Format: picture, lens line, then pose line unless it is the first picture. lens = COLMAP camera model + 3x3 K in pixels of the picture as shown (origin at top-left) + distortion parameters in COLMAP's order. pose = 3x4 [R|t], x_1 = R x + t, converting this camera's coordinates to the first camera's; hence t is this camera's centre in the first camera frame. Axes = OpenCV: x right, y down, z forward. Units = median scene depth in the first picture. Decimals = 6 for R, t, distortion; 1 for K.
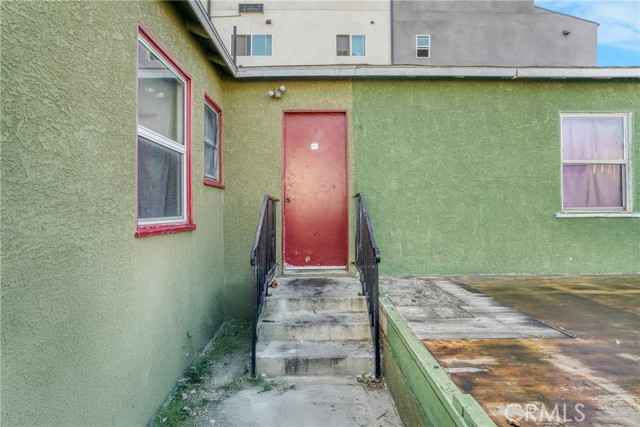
lens RADIAL K [[339.2, 0, 320.0], [0, 339.2, 213.5], [0, 0, 1]] dist [-0.027634, 0.002113]
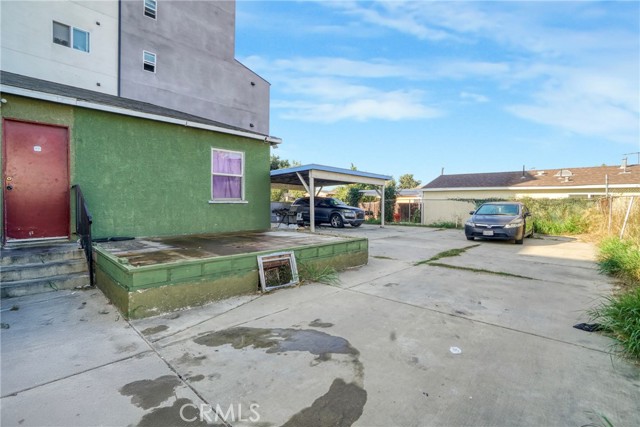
lens RADIAL K [[297.1, 0, 320.8], [0, 297.1, 209.9], [0, 0, 1]] dist [-0.069383, 0.026181]
pose [[0.690066, -0.008663, 0.723694, -0.059094], [-0.005543, 0.999836, 0.017254, 0.018228], [-0.723725, -0.015917, 0.689905, -0.601614]]
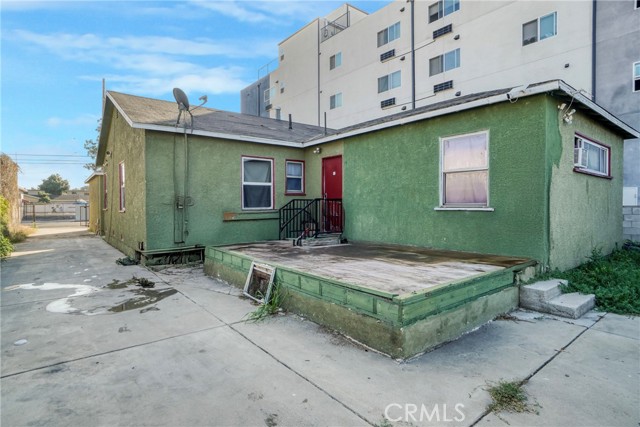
lens RADIAL K [[339.2, 0, 320.0], [0, 339.2, 213.5], [0, 0, 1]] dist [-0.027634, 0.002113]
pose [[0.609650, 0.023266, -0.792329, 1.575982], [-0.004422, 0.999653, 0.025952, -0.010240], [0.792658, -0.012318, 0.609542, -0.314705]]
